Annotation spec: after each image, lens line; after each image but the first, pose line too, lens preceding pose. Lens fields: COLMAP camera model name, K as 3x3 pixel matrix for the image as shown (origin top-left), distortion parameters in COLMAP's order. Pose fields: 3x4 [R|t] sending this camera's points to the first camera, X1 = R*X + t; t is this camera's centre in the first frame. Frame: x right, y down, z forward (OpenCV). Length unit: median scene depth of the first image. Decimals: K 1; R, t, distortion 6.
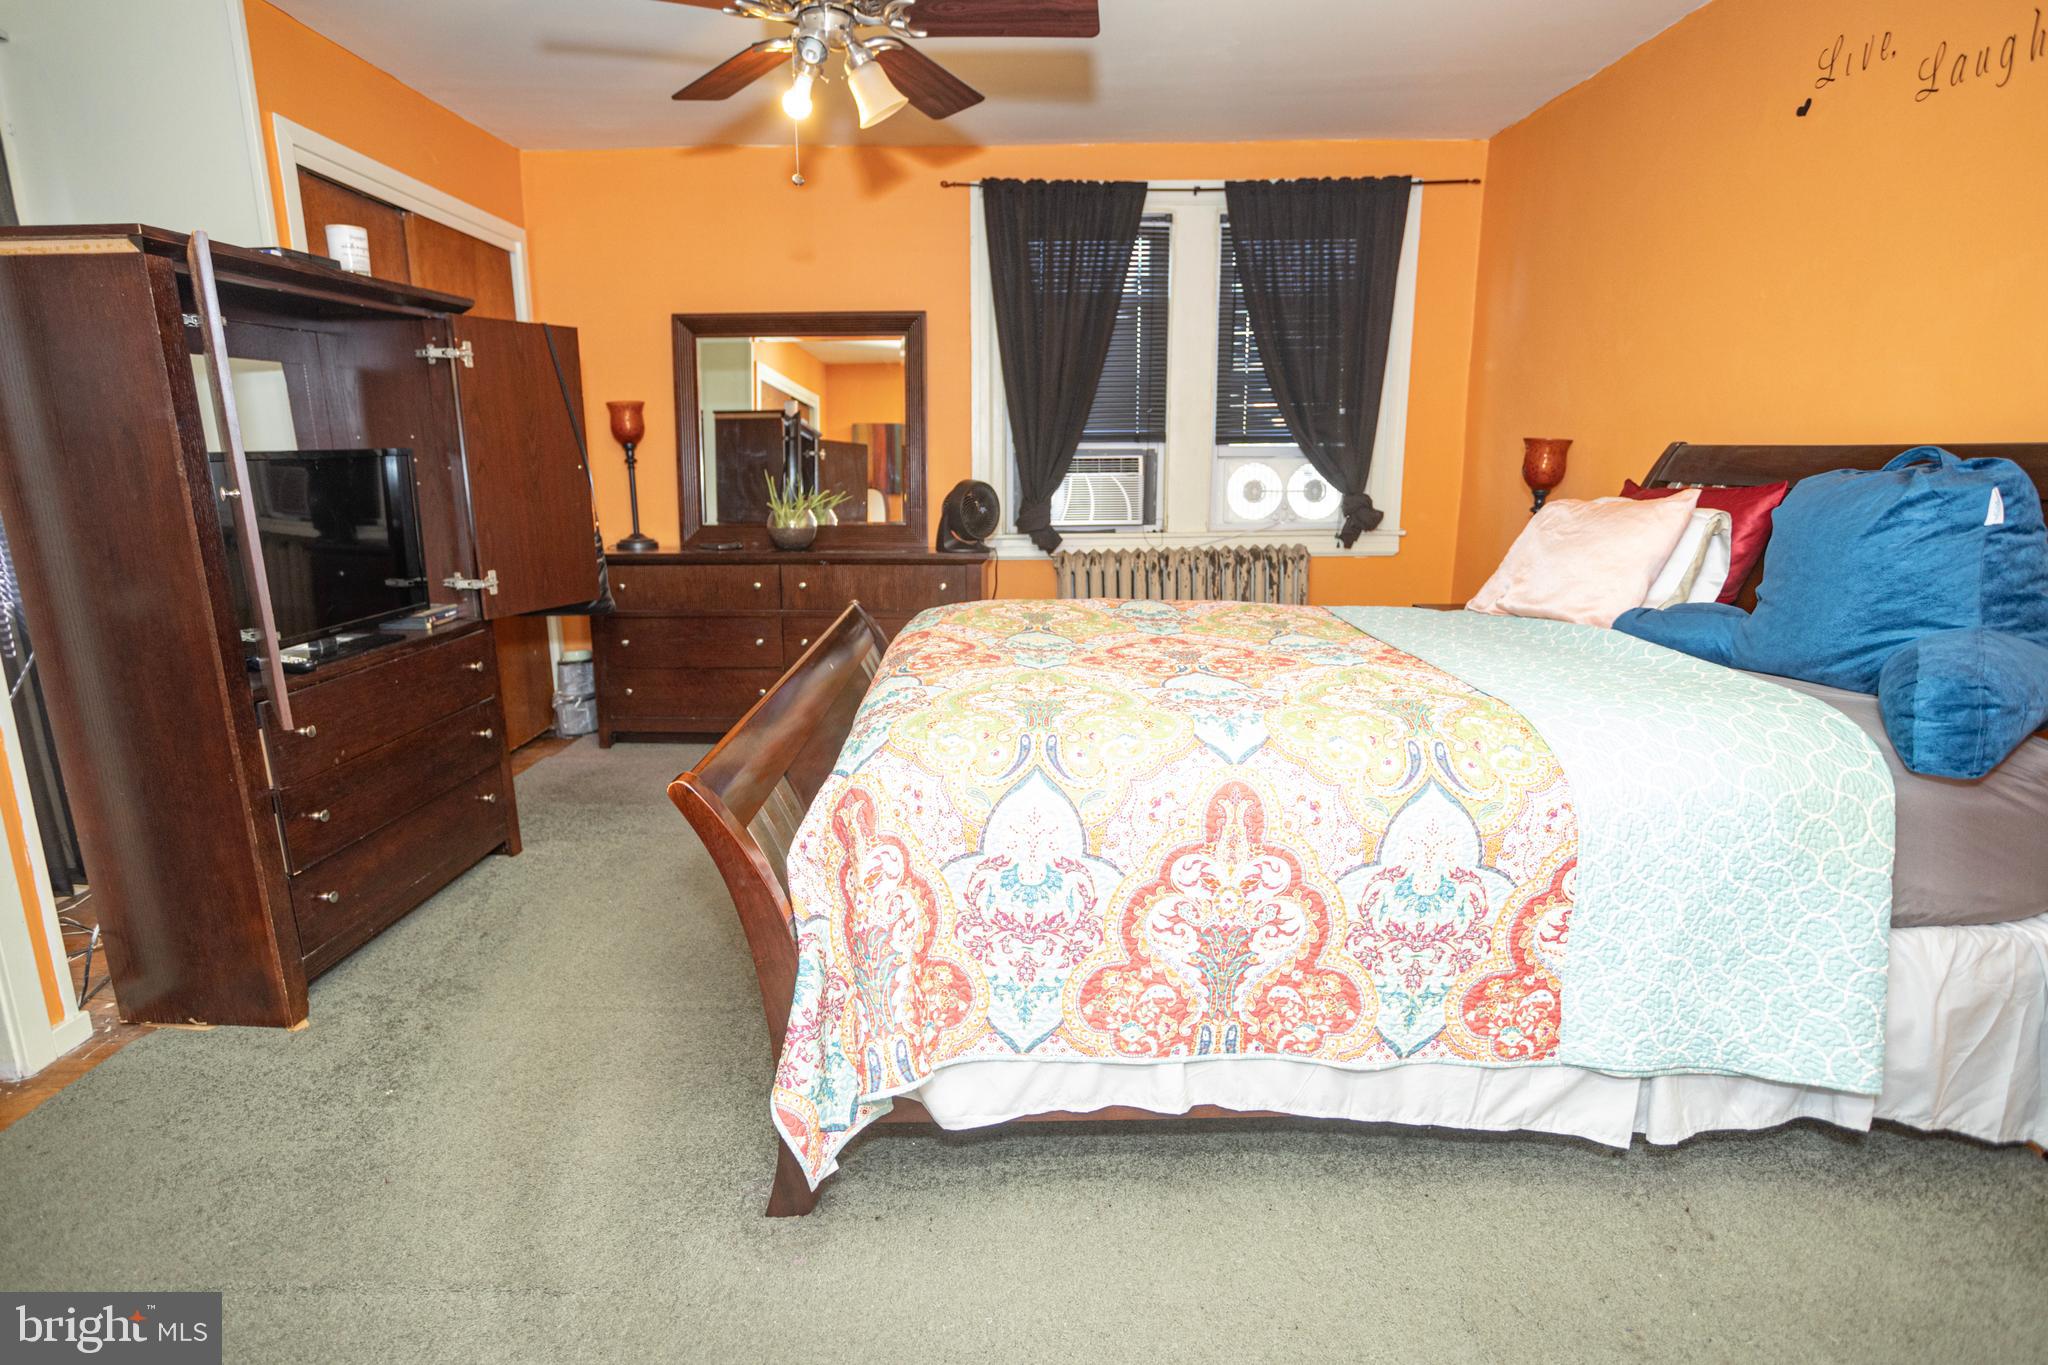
lens RADIAL K [[1024.8, 0, 1021.1], [0, 1024.8, 685.9], [0, 0, 1]] dist [-0.063145, 0.035856]
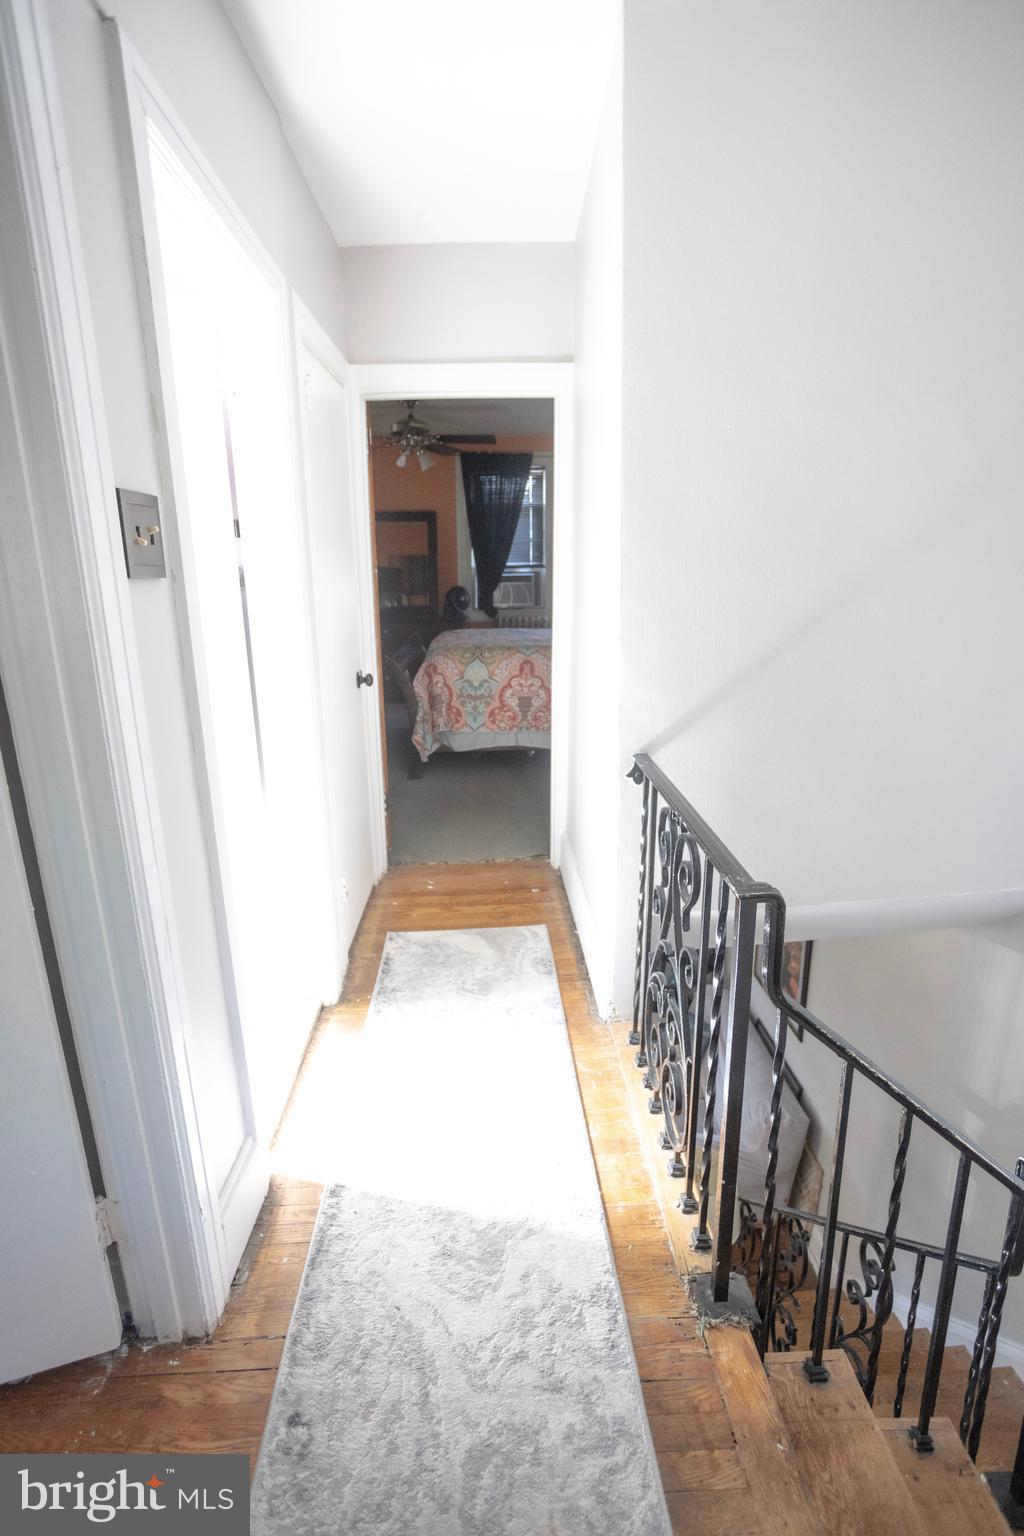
lens RADIAL K [[768.6, 0, 512.0], [0, 768.6, 768.0], [0, 0, 1]] dist [-0.063145, 0.035856]
pose [[0.999628, -0.012786, 0.024109, 0.072927], [0.012019, 0.999425, 0.031705, 0.413962], [-0.024501, -0.031404, 0.999206, -1.976221]]
